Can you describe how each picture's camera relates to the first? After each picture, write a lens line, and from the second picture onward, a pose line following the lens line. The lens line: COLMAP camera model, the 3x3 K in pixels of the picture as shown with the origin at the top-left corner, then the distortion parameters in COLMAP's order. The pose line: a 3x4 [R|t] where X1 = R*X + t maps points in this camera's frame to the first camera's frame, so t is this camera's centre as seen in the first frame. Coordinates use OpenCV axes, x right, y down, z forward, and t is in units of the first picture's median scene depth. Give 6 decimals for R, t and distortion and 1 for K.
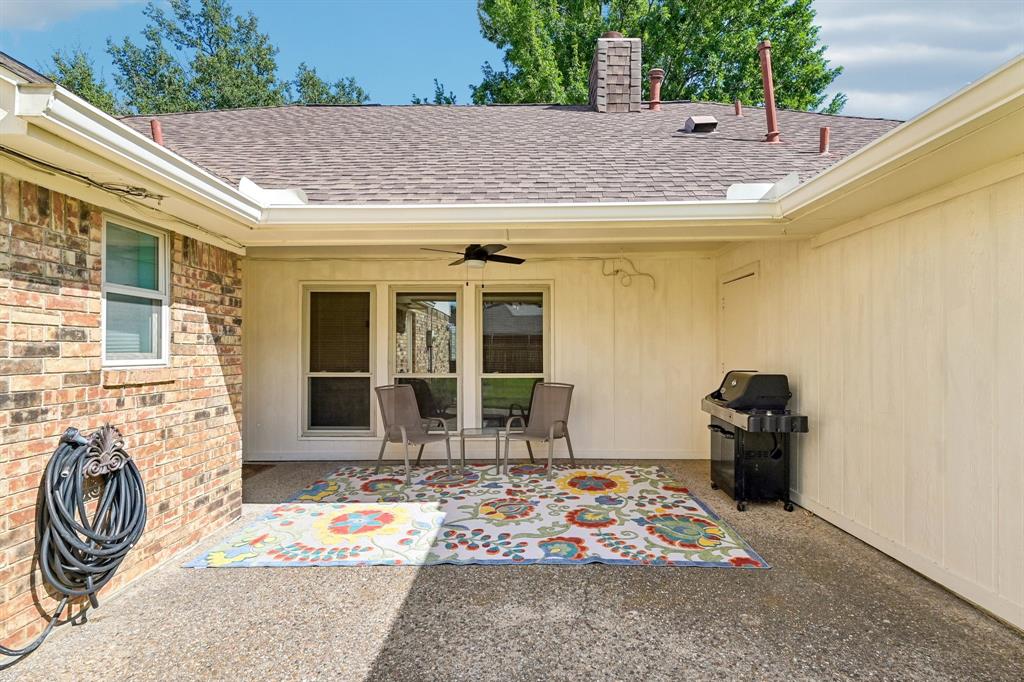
lens RADIAL K [[525.7, 0, 512.1], [0, 525.7, 343.0], [0, 0, 1]] dist [0.003195, -0.001346]
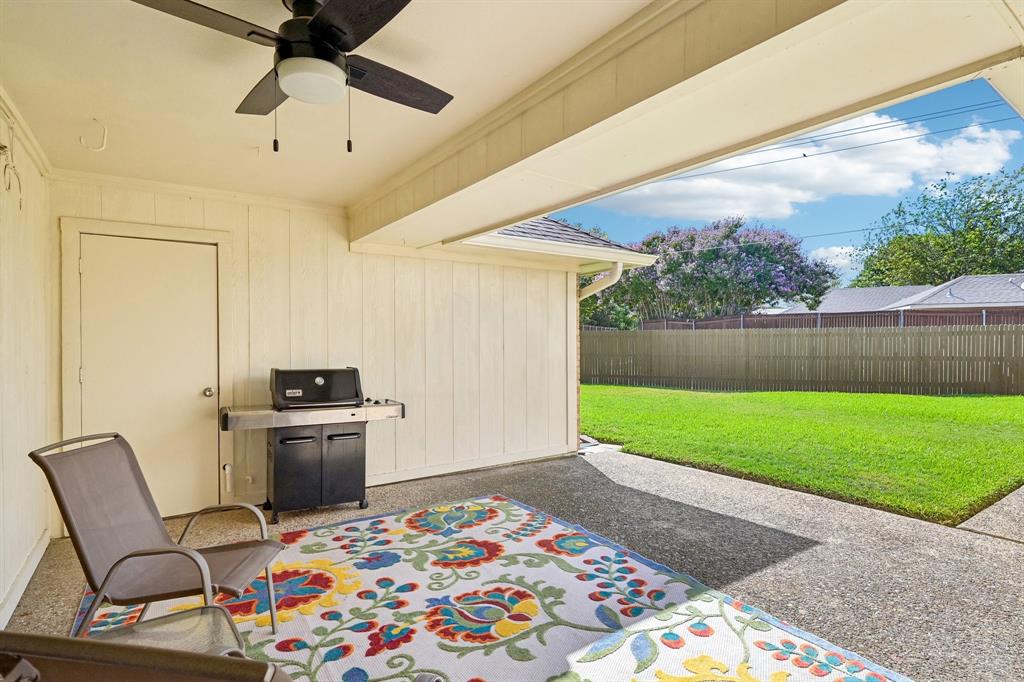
lens RADIAL K [[511.6, 0, 511.3], [0, 511.6, 344.3], [0, 0, 1]] dist [-0.001718, 0.000310]
pose [[-0.579814, -0.000582, 0.814748, -0.575379], [-0.004616, 0.999986, -0.002571, 0.017513], [-0.814736, -0.005251, -0.579809, 1.530260]]
